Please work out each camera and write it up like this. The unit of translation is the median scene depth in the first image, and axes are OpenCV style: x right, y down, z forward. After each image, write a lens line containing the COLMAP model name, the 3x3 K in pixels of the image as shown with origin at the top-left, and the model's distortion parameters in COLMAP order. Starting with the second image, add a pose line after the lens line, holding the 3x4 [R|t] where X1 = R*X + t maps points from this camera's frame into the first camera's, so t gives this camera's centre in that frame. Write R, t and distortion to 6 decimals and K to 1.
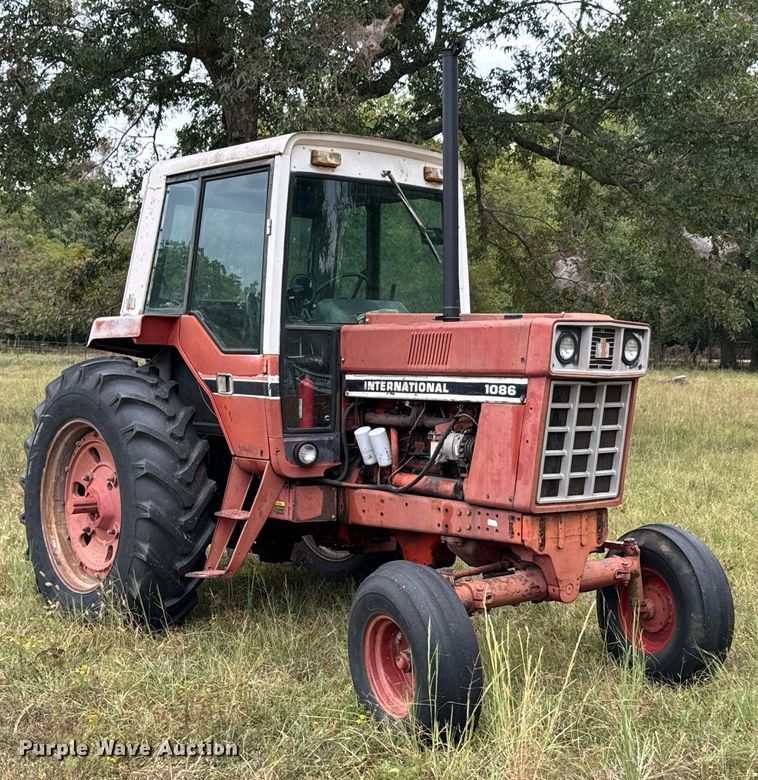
lens RADIAL K [[1215.1, 0, 379.0], [0, 1215.1, 390.0], [0, 0, 1]] dist [0.091656, -0.148226]
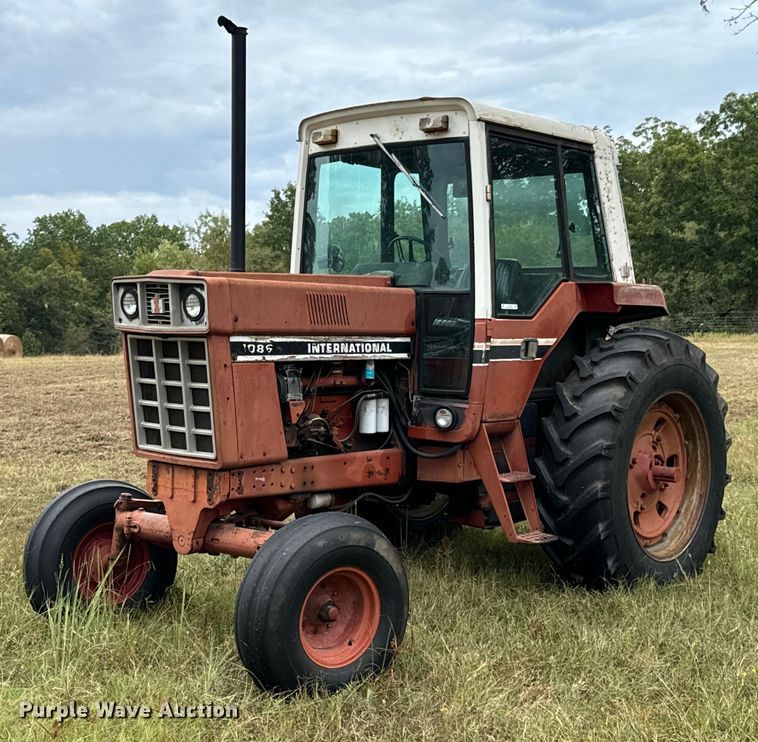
lens RADIAL K [[1180.8, 0, 348.5], [0, 1180.8, 370.1], [0, 0, 1]] dist [0.091656, -0.148226]
pose [[0.146244, 0.034483, -0.988647, 1.150296], [-0.042510, 0.998688, 0.028545, -0.013760], [0.988335, 0.037853, 0.147518, 0.985456]]
